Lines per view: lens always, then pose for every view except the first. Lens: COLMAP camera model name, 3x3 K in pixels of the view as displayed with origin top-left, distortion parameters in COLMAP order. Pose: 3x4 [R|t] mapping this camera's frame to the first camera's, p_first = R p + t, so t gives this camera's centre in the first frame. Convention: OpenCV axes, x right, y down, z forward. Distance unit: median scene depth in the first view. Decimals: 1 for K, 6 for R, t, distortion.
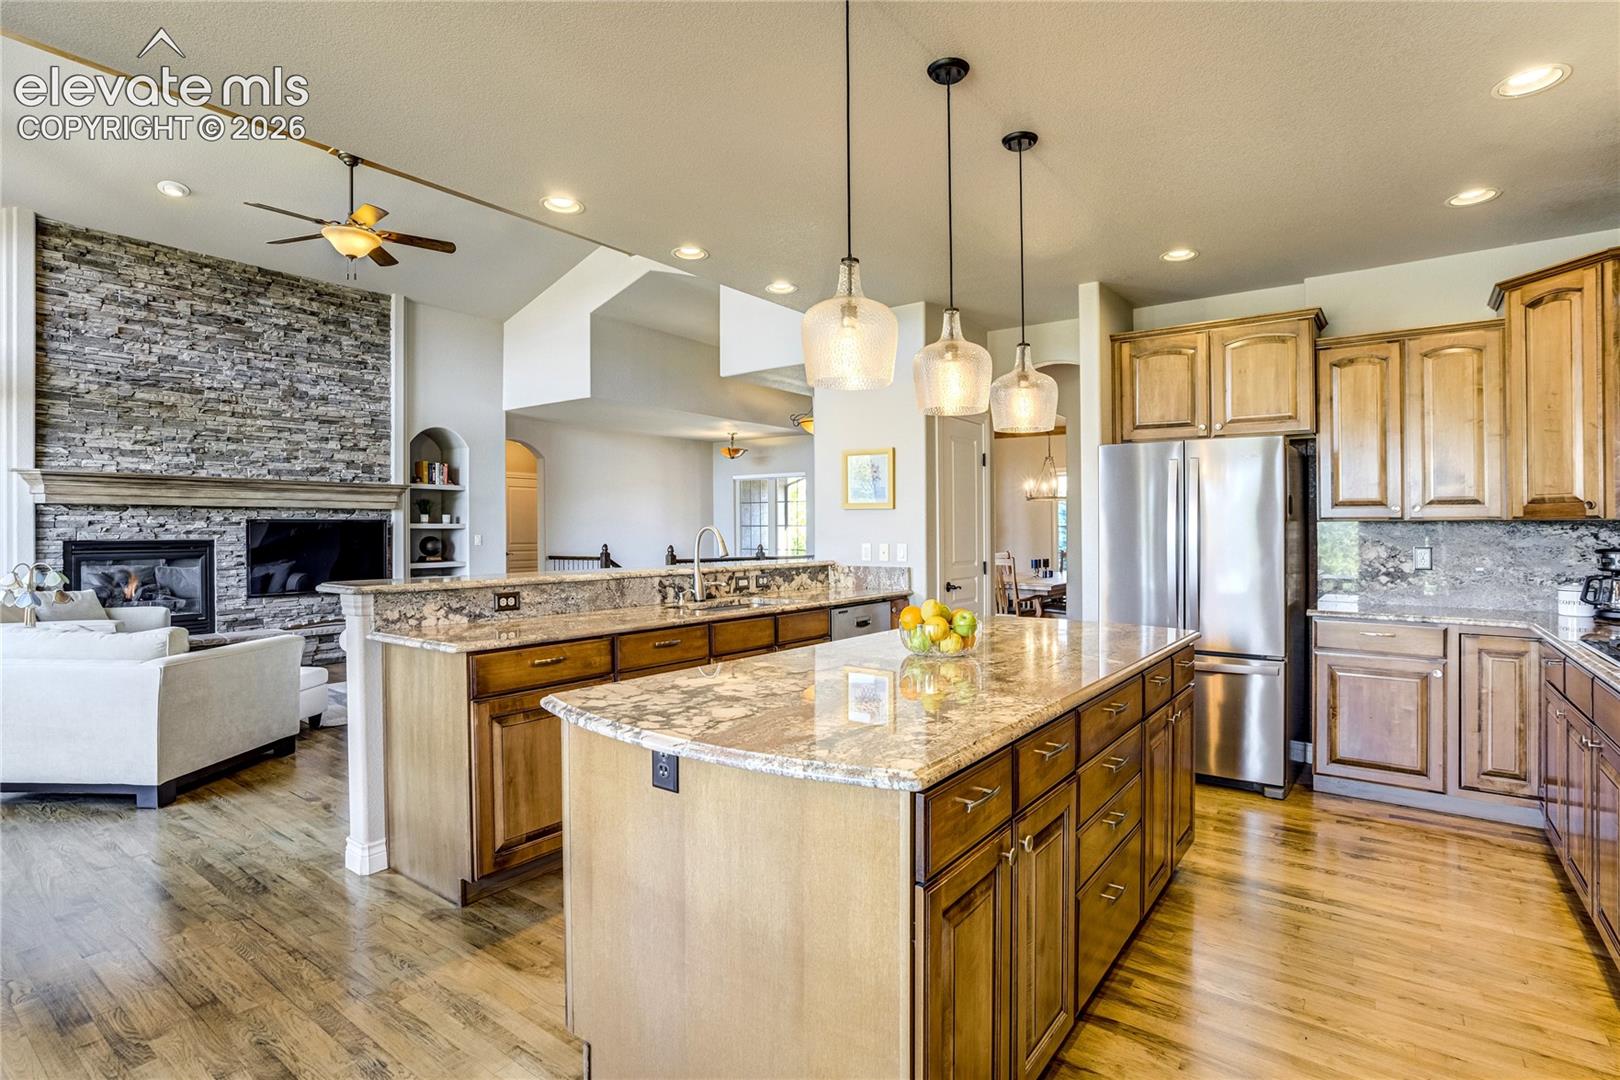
lens RADIAL K [[797.2, 0, 850.9], [0, 797.2, 526.2], [0, 0, 1]] dist [-0.025840, 0.011220]
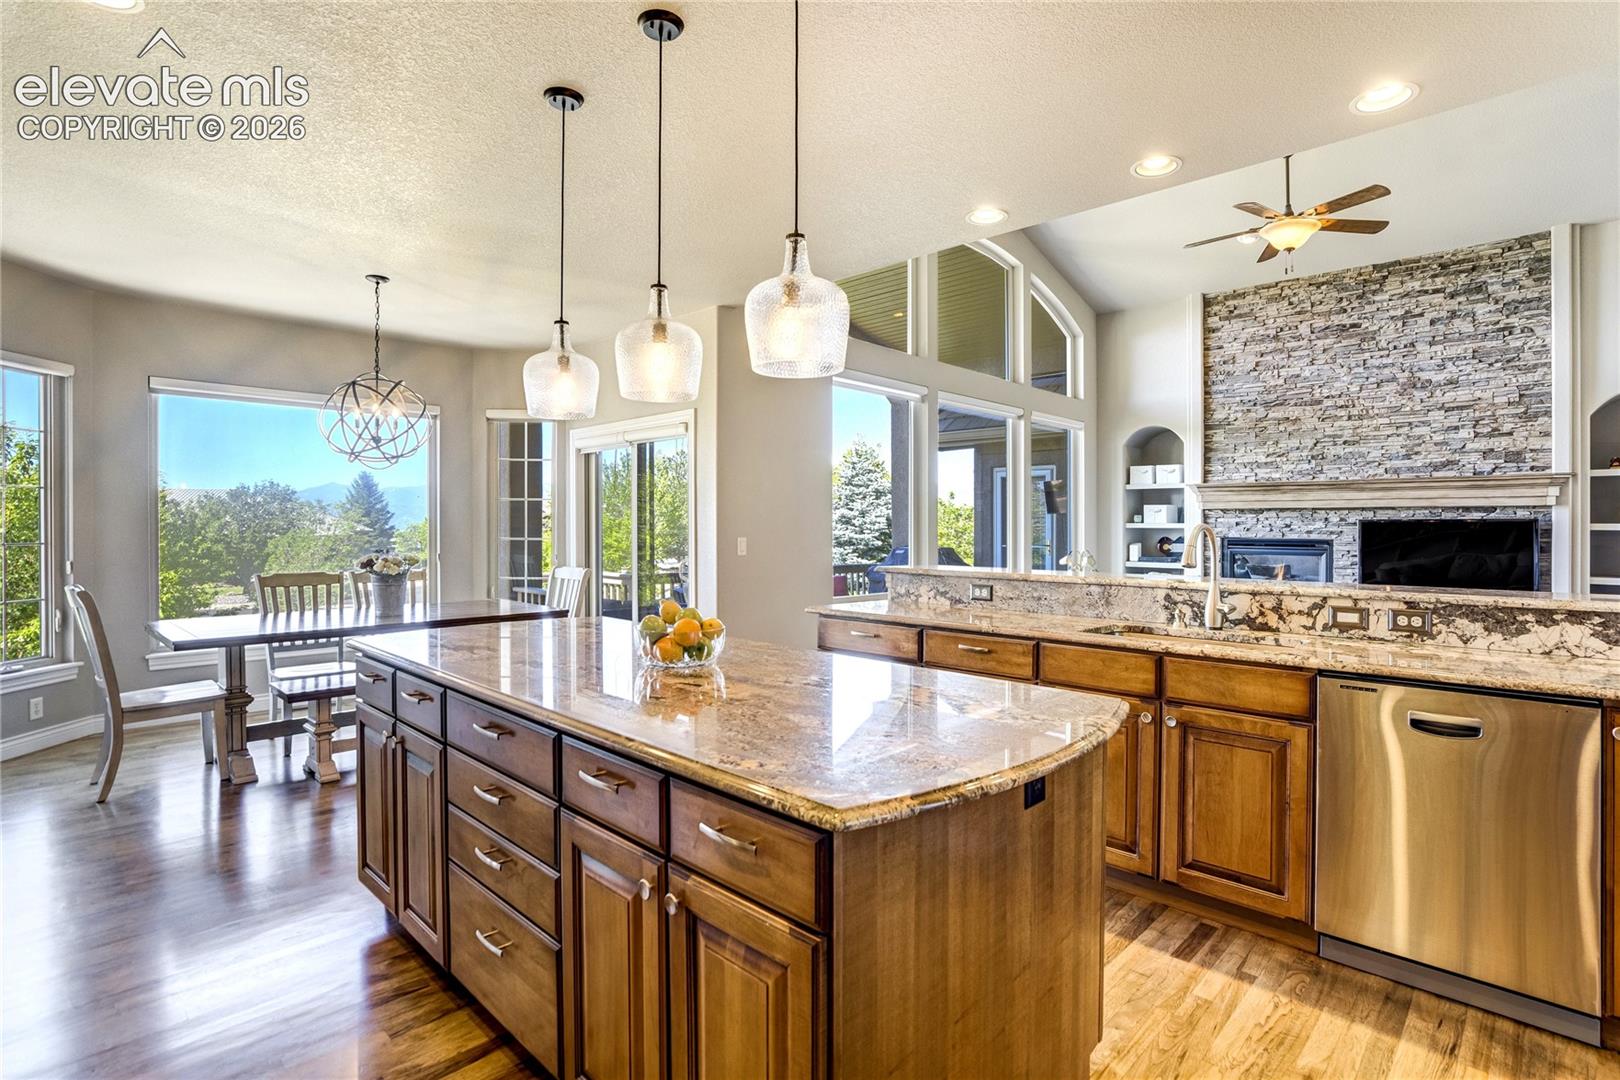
lens RADIAL K [[797.2, 0, 798.4], [0, 797.2, 538.5], [0, 0, 1]] dist [-0.025840, 0.011220]
pose [[-0.153147, 0.014474, -0.988097, 0.382714], [-0.001611, 0.999888, 0.014897, 0.001518], [0.988202, 0.003873, -0.153107, 0.492060]]
